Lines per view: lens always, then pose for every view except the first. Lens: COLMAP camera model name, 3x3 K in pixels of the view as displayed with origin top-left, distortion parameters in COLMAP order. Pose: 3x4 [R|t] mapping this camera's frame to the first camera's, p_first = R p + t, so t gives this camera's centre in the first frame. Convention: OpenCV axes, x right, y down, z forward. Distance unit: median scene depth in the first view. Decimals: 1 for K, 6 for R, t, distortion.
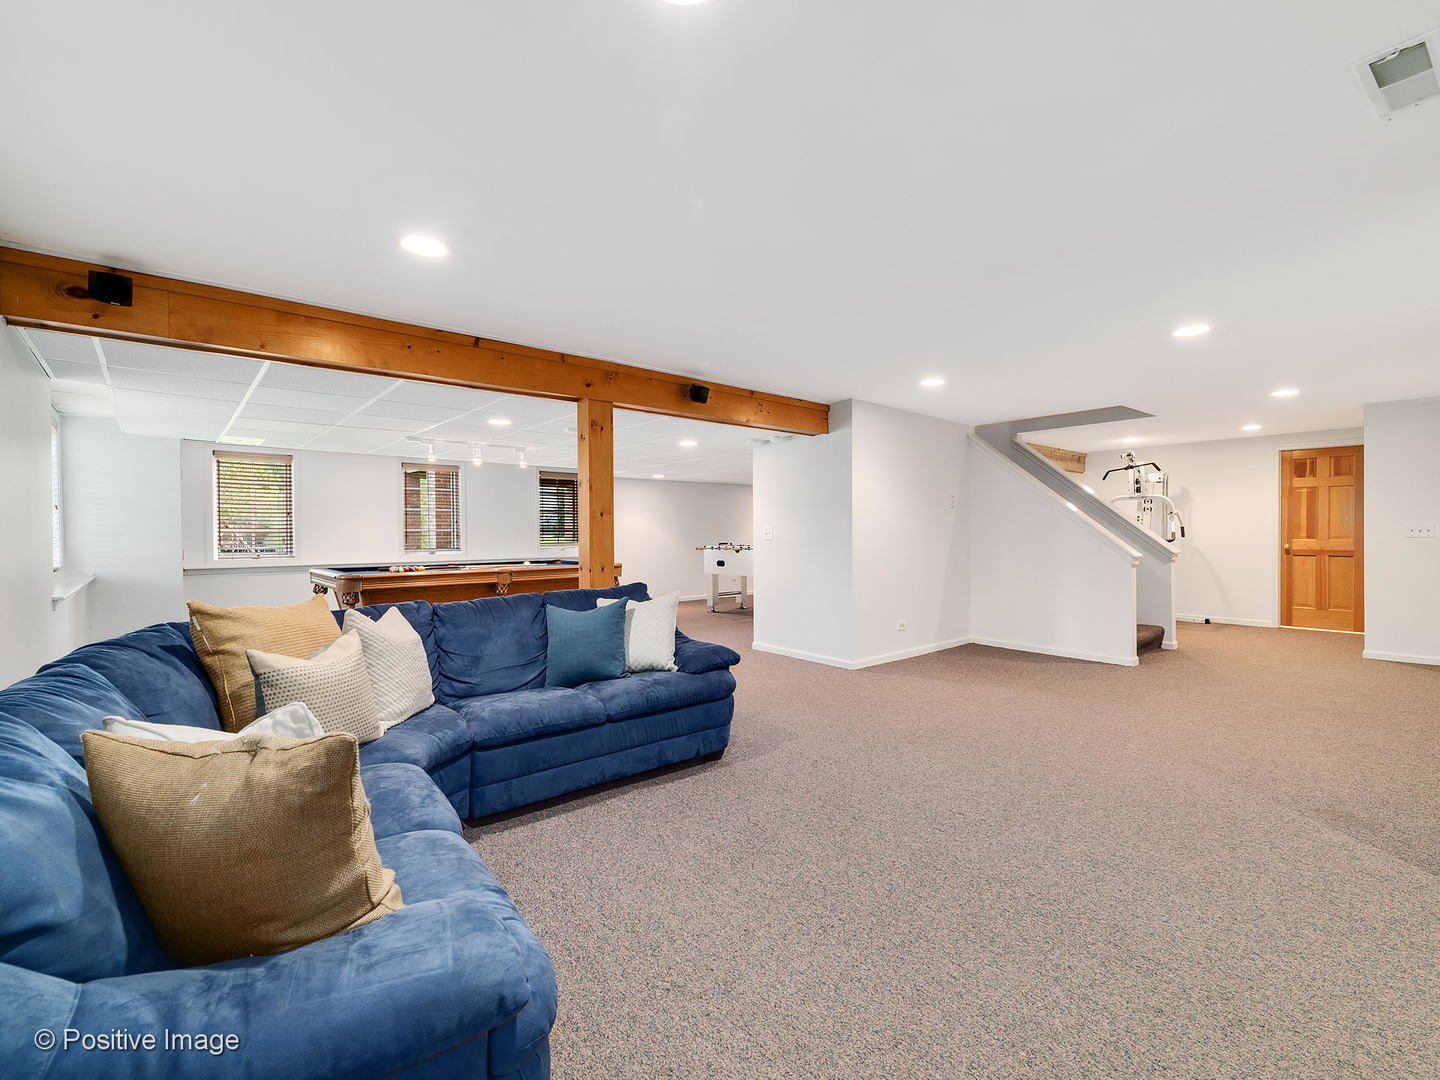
lens RADIAL K [[639.6, 0, 718.1], [0, 639.6, 530.2], [0, 0, 1]] dist [0.001654, -0.000029]
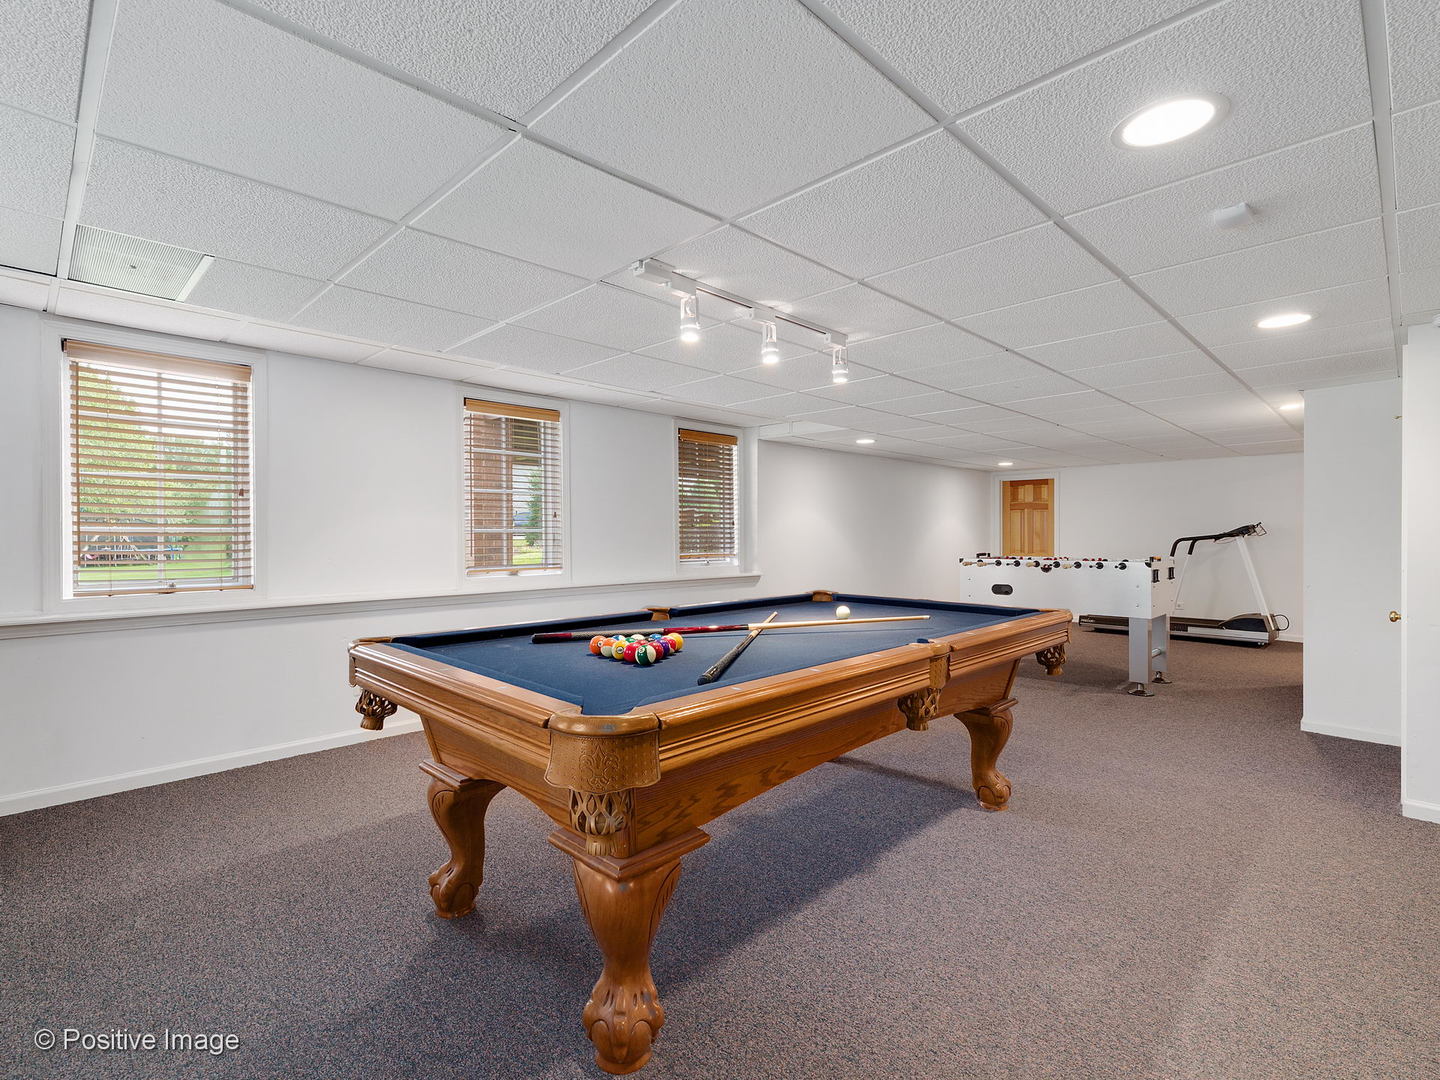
lens RADIAL K [[694.2, 0, 716.9], [0, 694.2, 531.5], [0, 0, 1]] dist [0.001097, 0.000142]
pose [[0.998131, 0.005766, 0.060834, -0.346825], [-0.005728, 0.999983, -0.000788, 0.000479], [-0.060837, 0.000438, 0.998148, 0.465519]]
